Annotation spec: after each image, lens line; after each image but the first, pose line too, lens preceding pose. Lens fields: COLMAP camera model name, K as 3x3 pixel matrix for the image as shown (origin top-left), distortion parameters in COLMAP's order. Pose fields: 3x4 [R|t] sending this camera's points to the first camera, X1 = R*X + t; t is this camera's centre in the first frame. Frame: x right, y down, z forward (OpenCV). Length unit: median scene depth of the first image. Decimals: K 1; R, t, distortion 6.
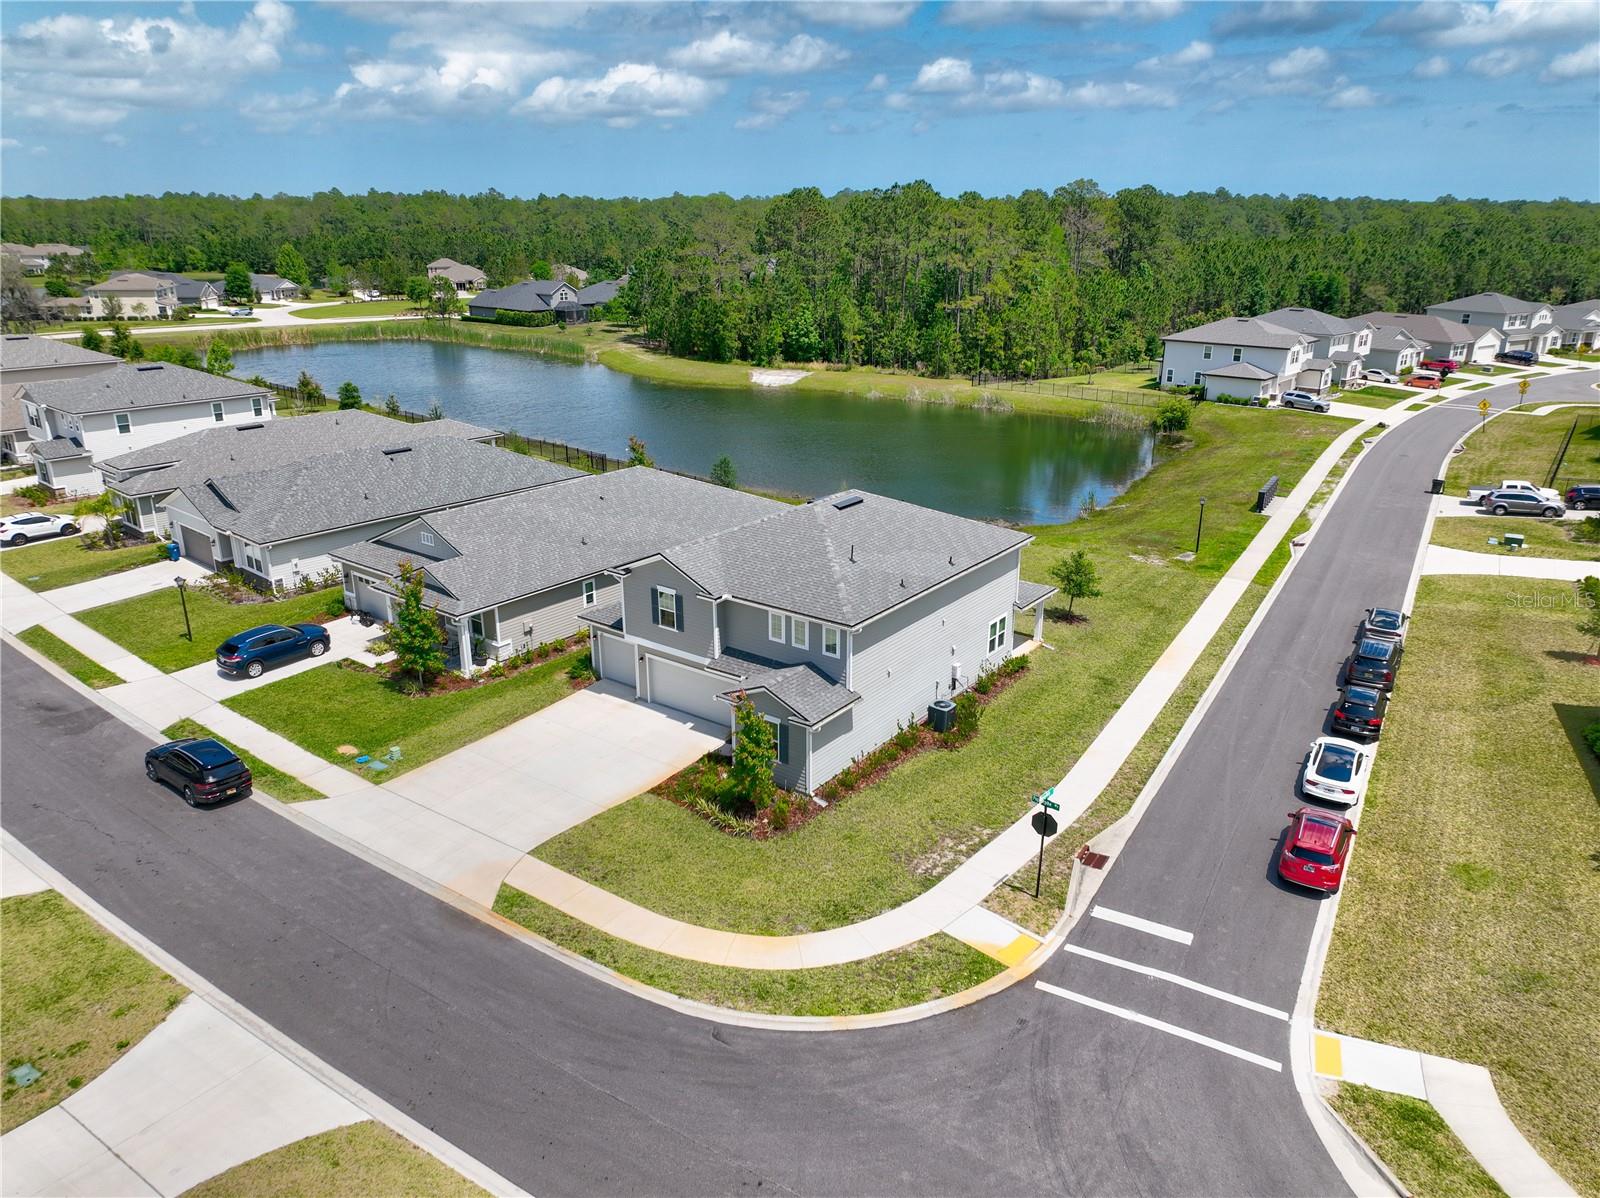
lens RADIAL K [[1120.6, 0, 803.3], [0, 1120.6, 597.9], [0, 0, 1]] dist [-0.000081, 0.011849]
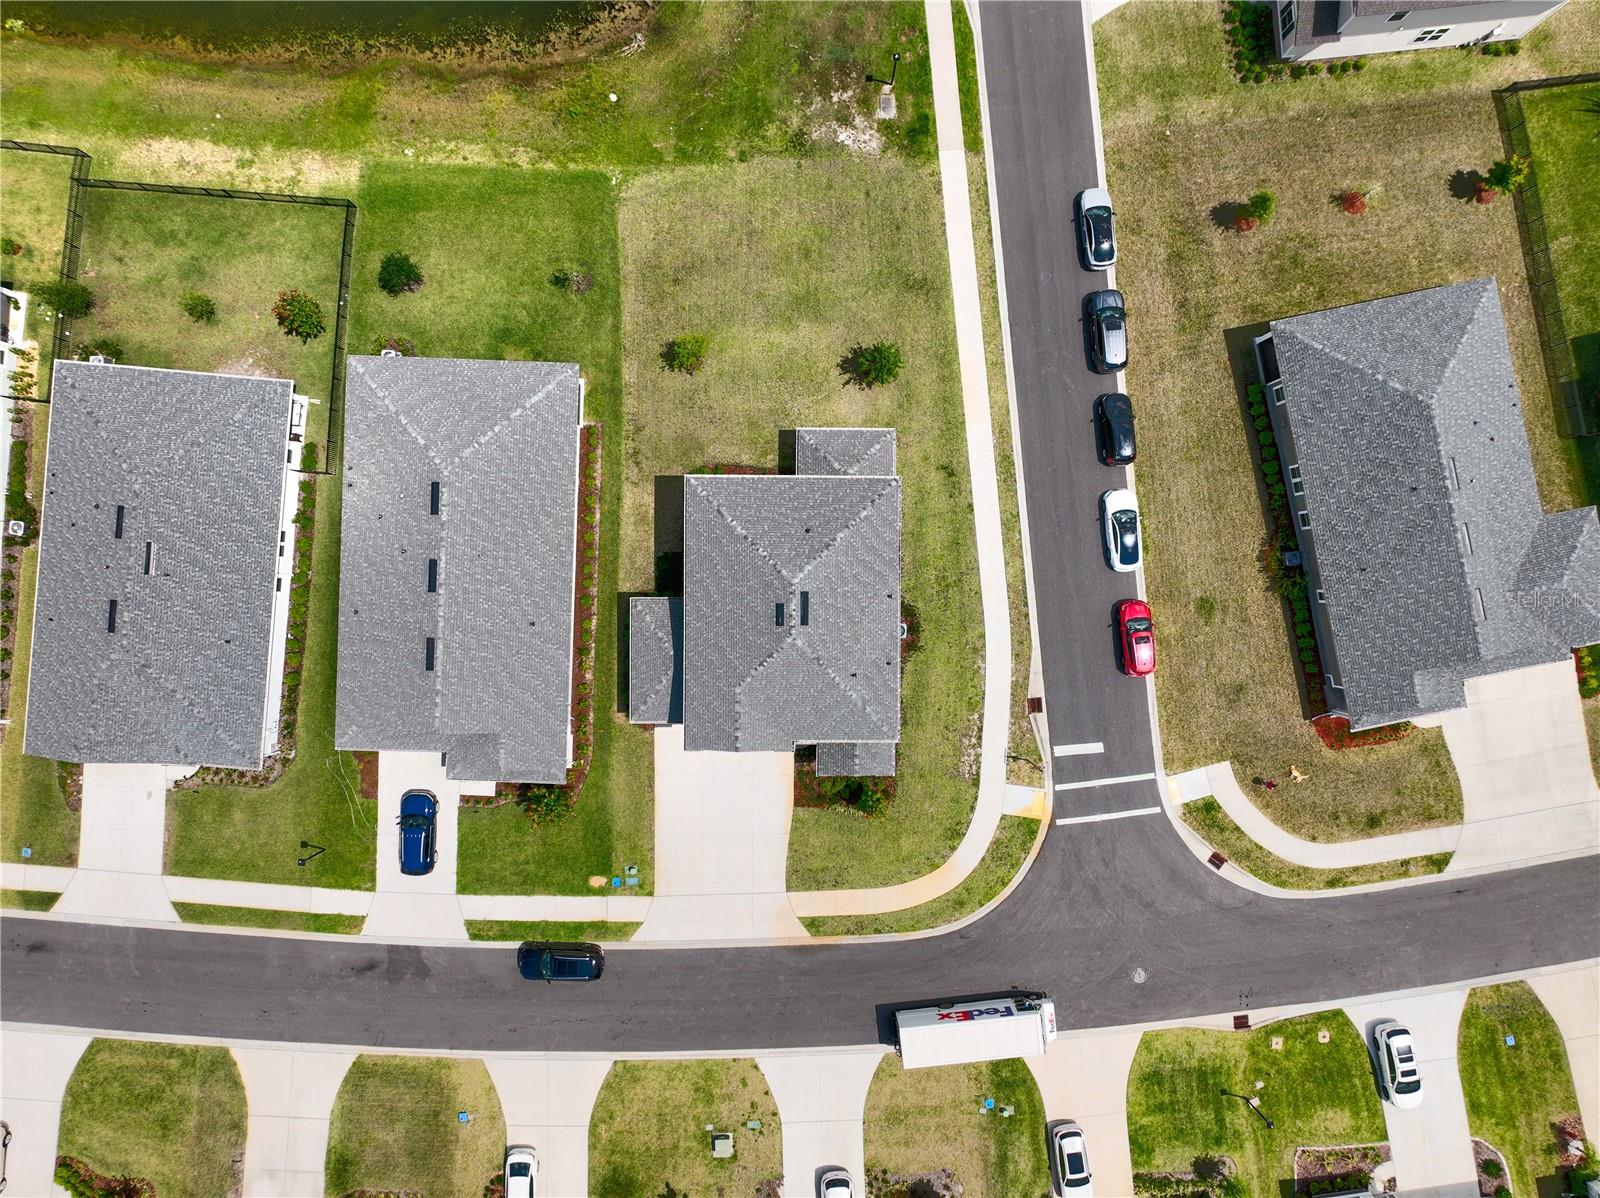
lens RADIAL K [[1120.6, 0, 799.7], [0, 1120.6, 601.0], [0, 0, 1]] dist [-0.000081, 0.011849]
pose [[0.805391, -0.592737, 0.002763, 0.014138], [0.186609, 0.257977, 0.947958, -0.496365], [-0.562603, -0.762962, 0.318383, 0.236133]]
